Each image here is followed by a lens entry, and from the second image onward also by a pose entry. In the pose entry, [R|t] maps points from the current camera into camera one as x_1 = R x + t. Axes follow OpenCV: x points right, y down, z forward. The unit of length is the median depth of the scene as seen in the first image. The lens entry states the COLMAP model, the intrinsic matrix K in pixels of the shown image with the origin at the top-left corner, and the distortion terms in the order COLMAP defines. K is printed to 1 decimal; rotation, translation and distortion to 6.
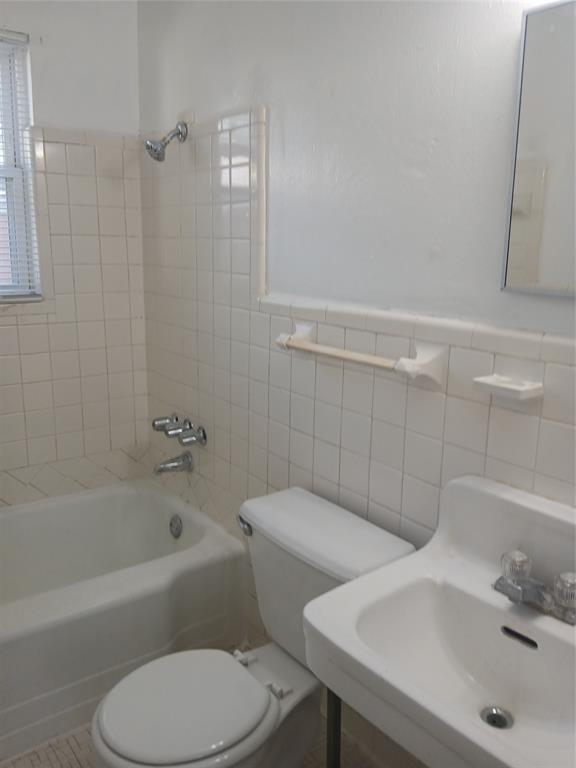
lens RADIAL K [[600.7, 0, 293.2], [0, 600.7, 376.5], [0, 0, 1]] dist [0.024760, -0.058792]
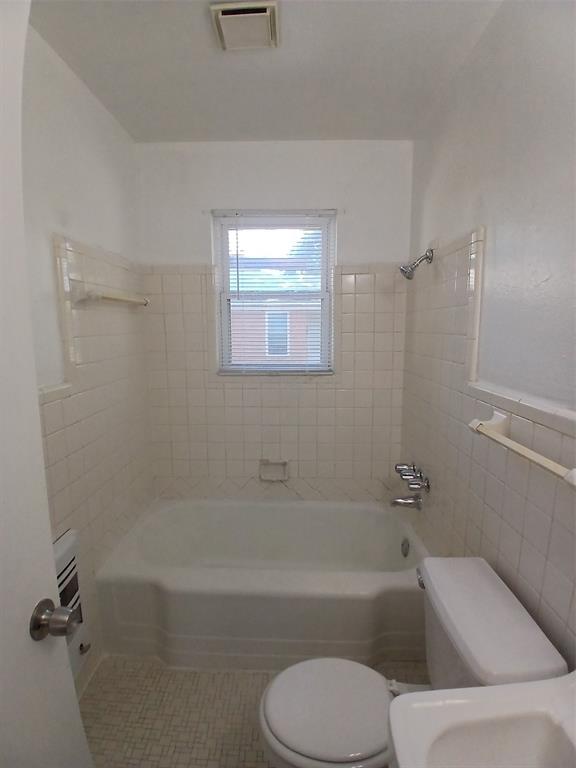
lens RADIAL K [[382.0, 0, 282.3], [0, 382.0, 382.1], [0, 0, 1]] dist [-0.005808, -0.035188]
pose [[0.765023, 0.064190, -0.640795, 0.143203], [-0.113943, 0.992814, -0.036580, -0.065990], [0.633842, 0.100998, 0.766840, 0.190786]]
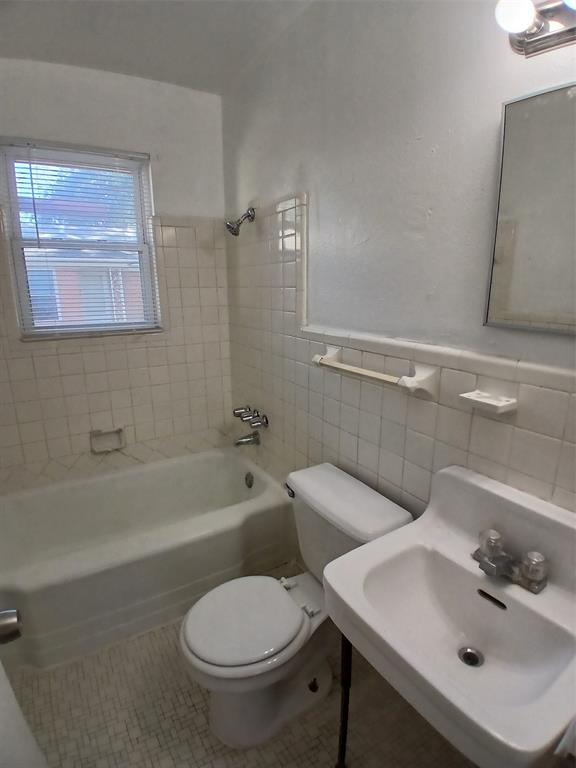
lens RADIAL K [[382.0, 0, 284.8], [0, 382.0, 384.0], [0, 0, 1]] dist [-0.005808, -0.035188]
pose [[0.991264, 0.004663, -0.131813, 0.023151], [-0.000144, 0.999412, 0.034273, -0.030951], [0.131895, -0.033955, 0.990682, 0.094297]]
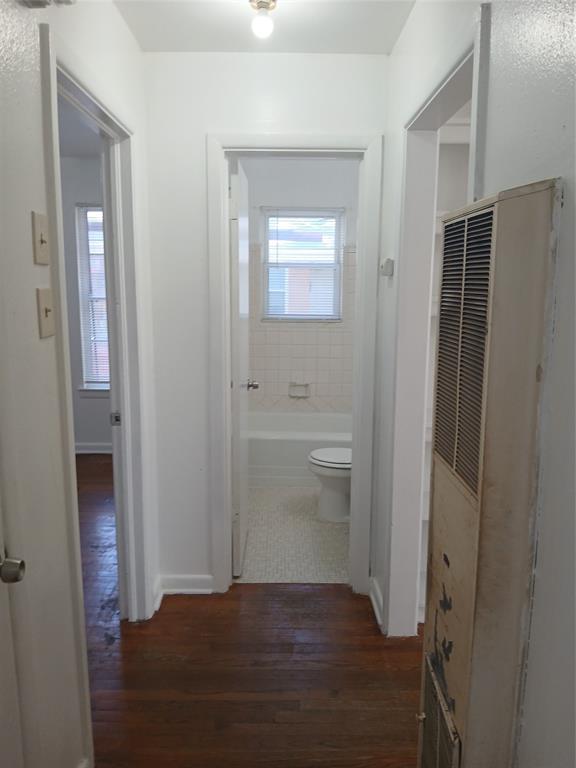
lens RADIAL K [[603.7, 0, 288.7], [0, 603.7, 385.5], [0, 0, 1]] dist [0.050613, -0.091725]
pose [[0.789636, 0.094038, -0.606327, 0.994085], [-0.120230, 0.992743, -0.002610, 0.171186], [0.601681, 0.074960, 0.795211, -1.093168]]
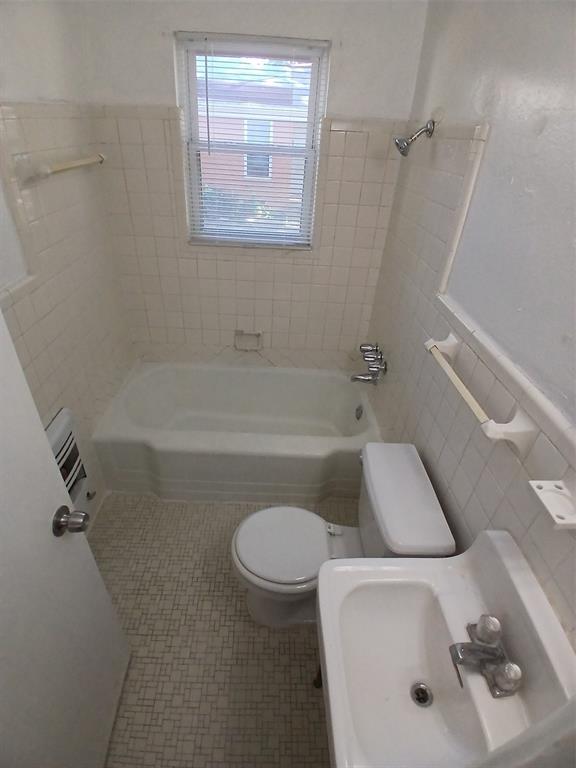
lens RADIAL K [[382.0, 0, 284.7], [0, 382.0, 384.5], [0, 0, 1]] dist [-0.005808, -0.035188]
pose [[0.792489, 0.358215, -0.493603, 0.146411], [-0.166030, 0.905483, 0.390558, -0.219898], [0.586852, -0.227560, 0.777059, 0.175308]]
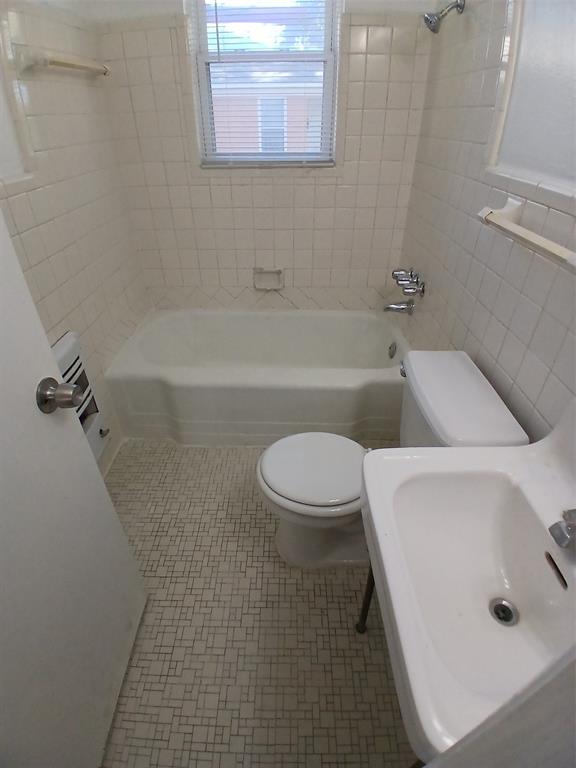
lens RADIAL K [[382.0, 0, 283.4], [0, 382.0, 384.8], [0, 0, 1]] dist [-0.005808, -0.035188]
pose [[0.771023, 0.337721, -0.539877, 0.149215], [-0.110547, 0.905900, 0.408809, -0.019074], [0.627138, -0.255520, 0.735804, 0.208072]]
